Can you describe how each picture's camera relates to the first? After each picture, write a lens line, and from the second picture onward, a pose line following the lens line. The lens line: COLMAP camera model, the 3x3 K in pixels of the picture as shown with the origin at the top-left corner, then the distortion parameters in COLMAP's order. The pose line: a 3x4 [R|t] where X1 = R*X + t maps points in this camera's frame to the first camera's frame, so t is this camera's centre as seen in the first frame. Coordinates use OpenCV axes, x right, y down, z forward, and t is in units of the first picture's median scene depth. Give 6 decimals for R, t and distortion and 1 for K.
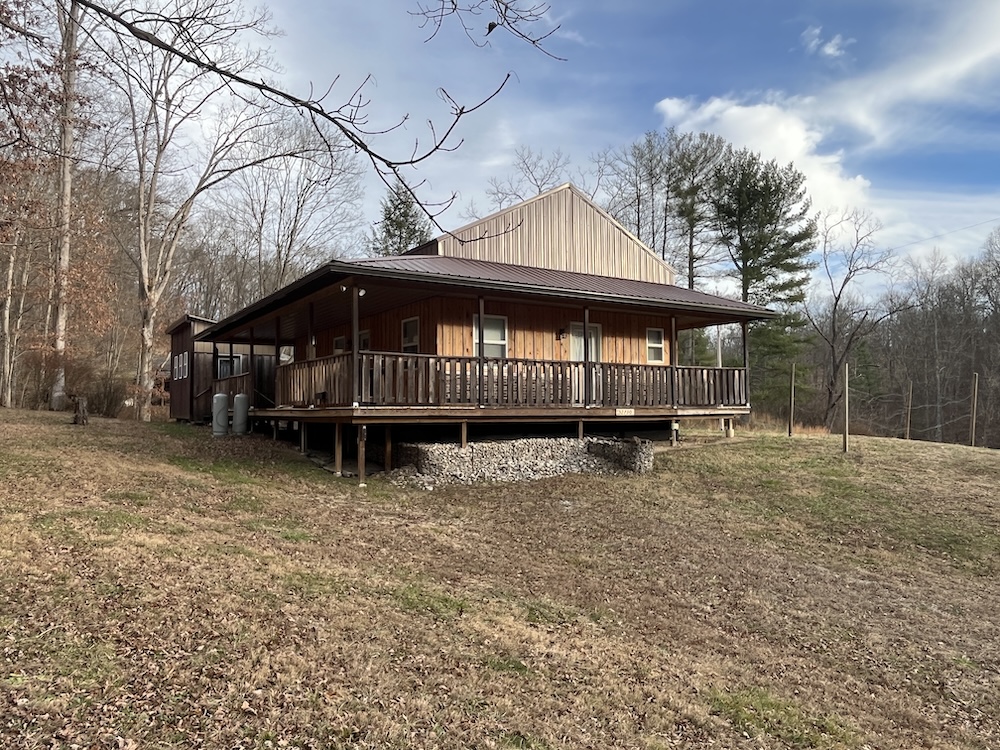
lens RADIAL K [[735.1, 0, 492.0], [0, 735.1, 375.5], [0, 0, 1]] dist [-0.000319, -0.004360]
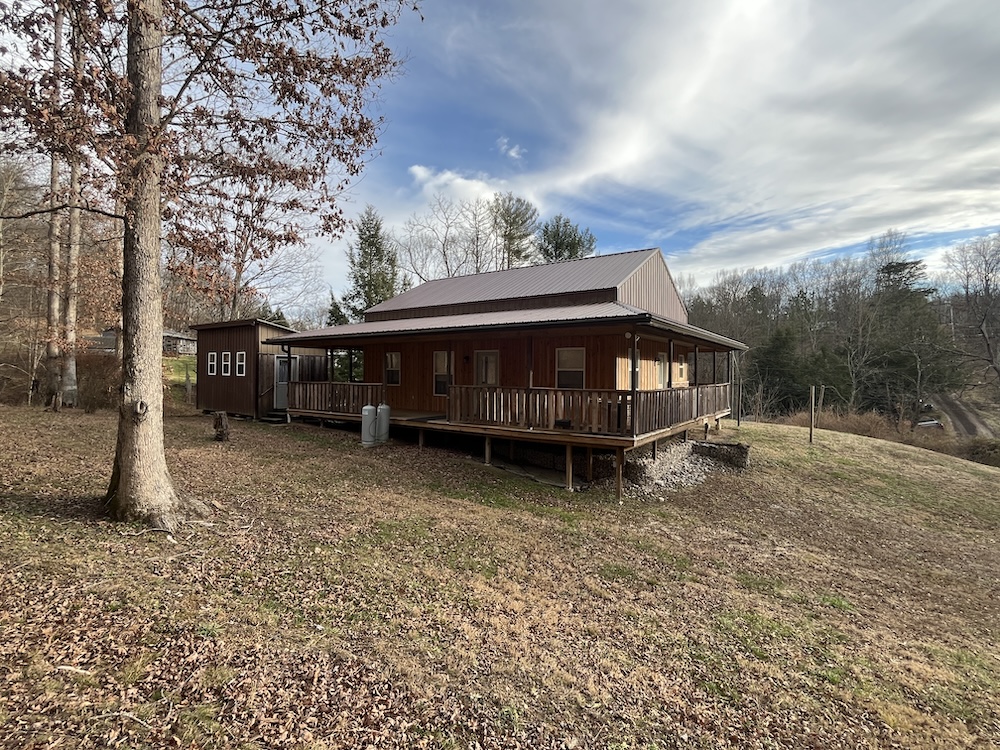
lens RADIAL K [[476.8, 0, 504.4], [0, 476.8, 372.7], [0, 0, 1]] dist [-0.005806, -0.000625]
pose [[0.912504, 0.009147, 0.408964, -0.540661], [-0.031643, 0.998333, 0.048273, -0.072521], [-0.407841, -0.056990, 0.911273, 0.328193]]
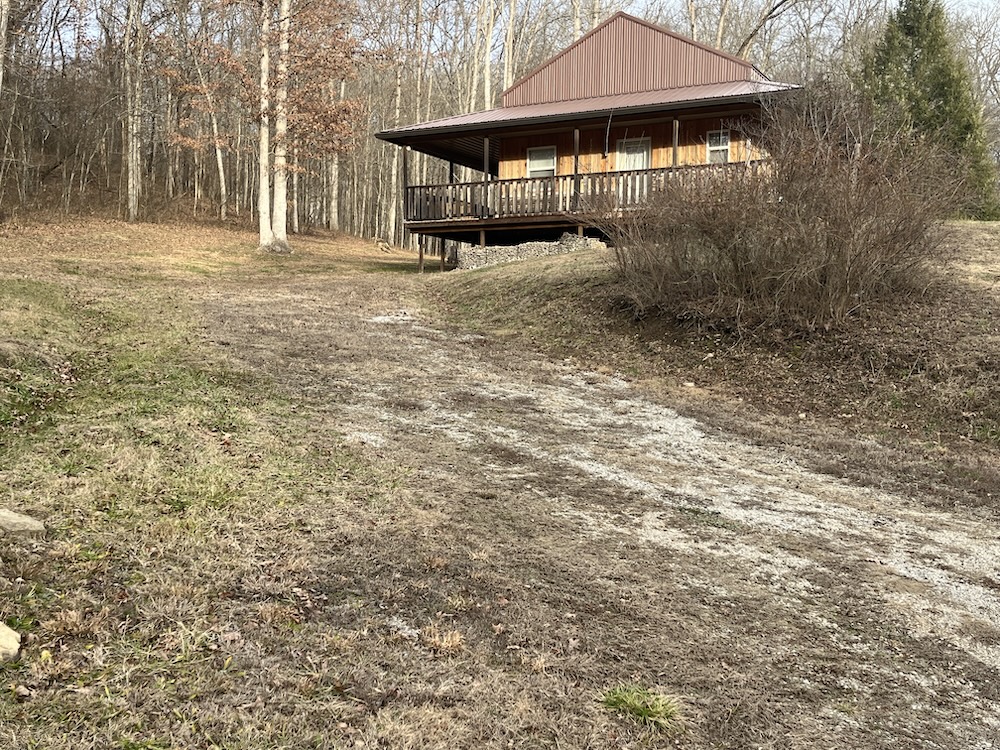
lens RADIAL K [[1090.8, 0, 497.6], [0, 1090.8, 376.9], [0, 0, 1]] dist [0.057574, 0.000000]
pose [[0.471445, 0.037193, -0.881111, 1.629024], [0.033663, 0.997623, 0.060123, 0.195540], [0.881253, -0.058006, 0.469072, 0.045121]]
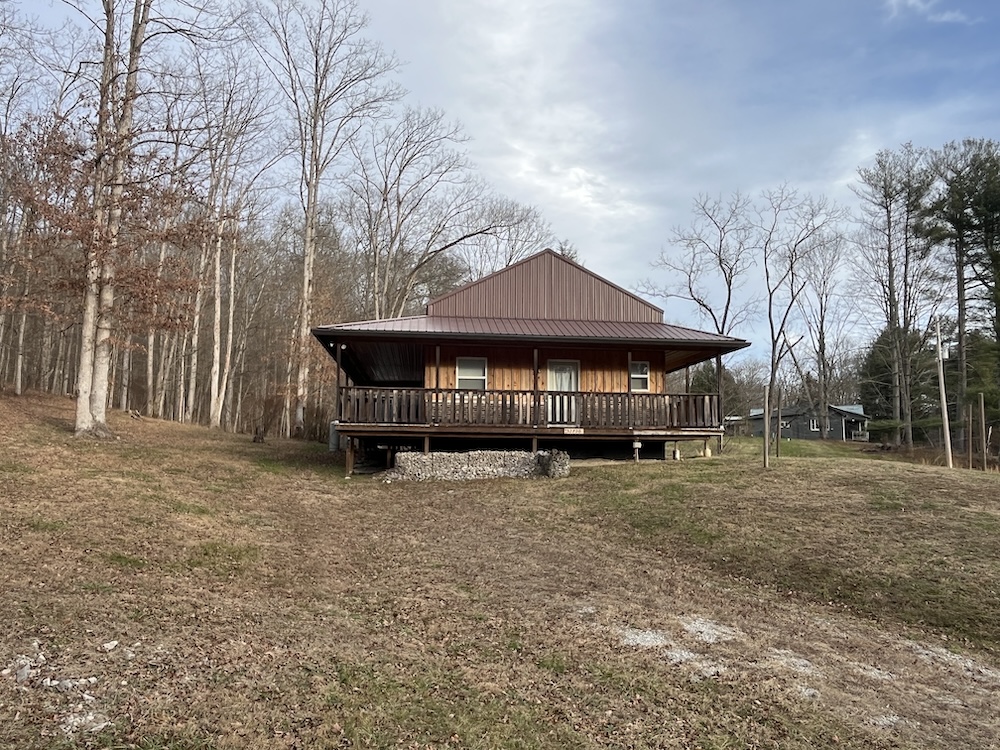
lens RADIAL K [[735.1, 0, 494.4], [0, 735.1, 353.8], [0, 0, 1]] dist [-0.000319, -0.004360]
pose [[0.899674, -0.045840, -0.434149, 0.615275], [0.007807, 0.996002, -0.088985, 0.030061], [0.436493, 0.076668, 0.896435, -0.166123]]
